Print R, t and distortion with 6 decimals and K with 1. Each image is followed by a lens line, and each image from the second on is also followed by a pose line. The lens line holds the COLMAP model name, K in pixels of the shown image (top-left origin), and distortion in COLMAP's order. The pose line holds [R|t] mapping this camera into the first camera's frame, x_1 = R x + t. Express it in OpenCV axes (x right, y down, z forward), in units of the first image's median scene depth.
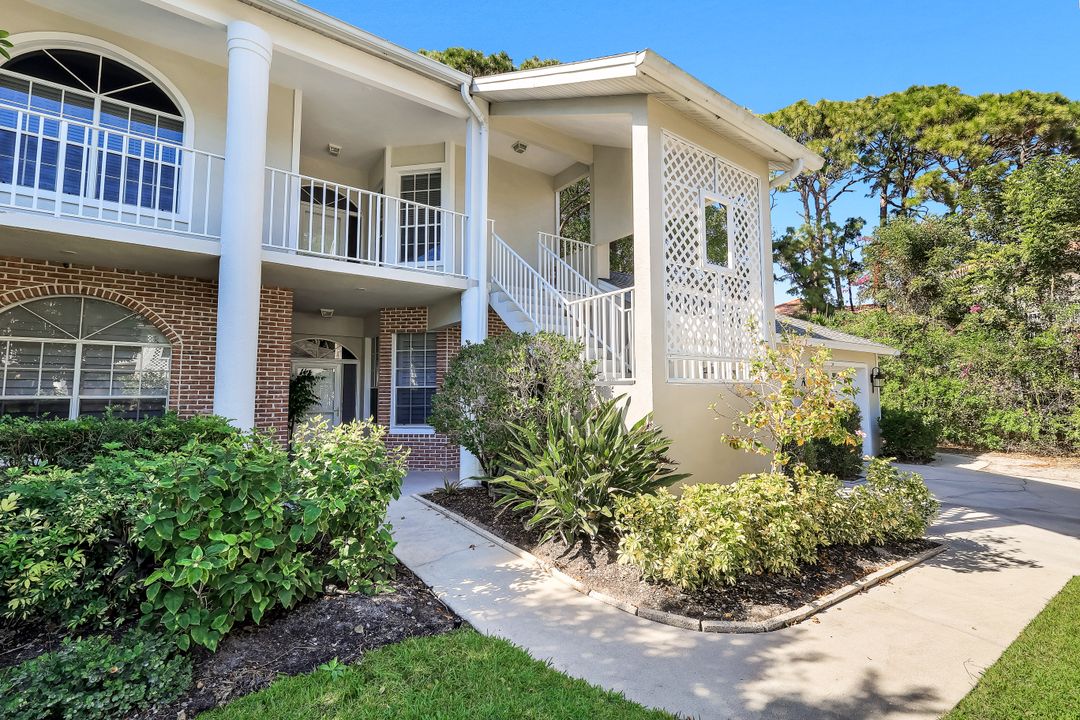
lens RADIAL K [[472.7, 0, 540.4], [0, 472.7, 354.1], [0, 0, 1]] dist [-0.000870, 0.000256]
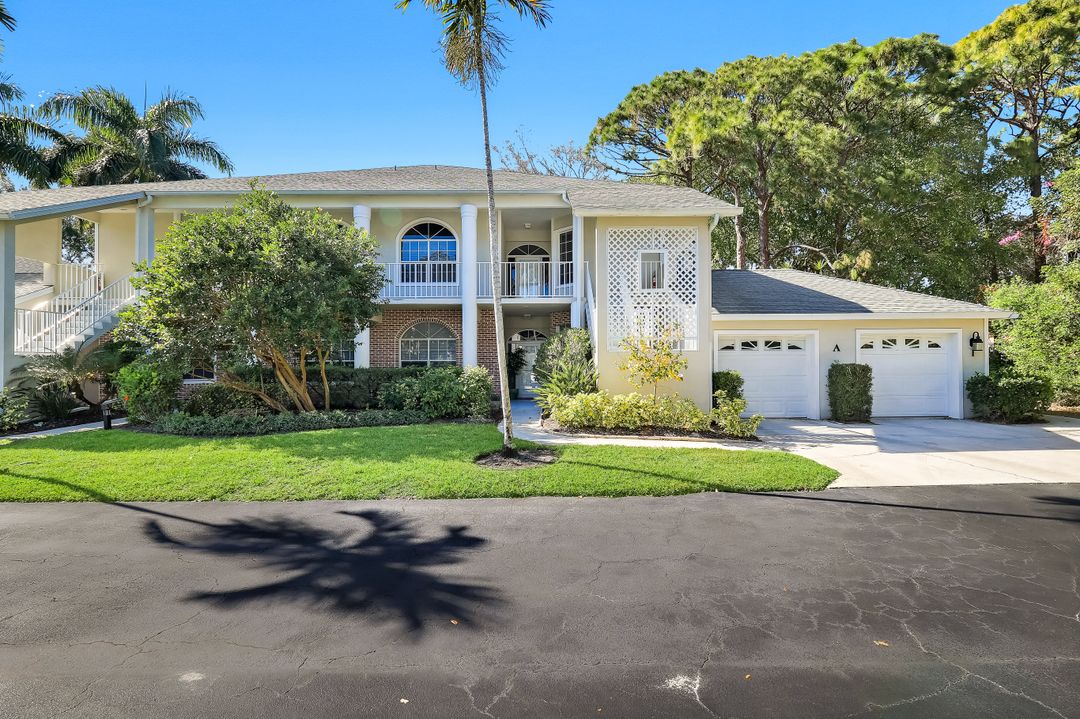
lens RADIAL K [[472.7, 0, 540.4], [0, 472.7, 353.6], [0, 0, 1]] dist [-0.000870, 0.000256]
pose [[0.806260, -0.012436, -0.591431, 1.019327], [0.048879, 0.997761, 0.045653, -0.033598], [0.589539, -0.065717, 0.805062, -0.708692]]
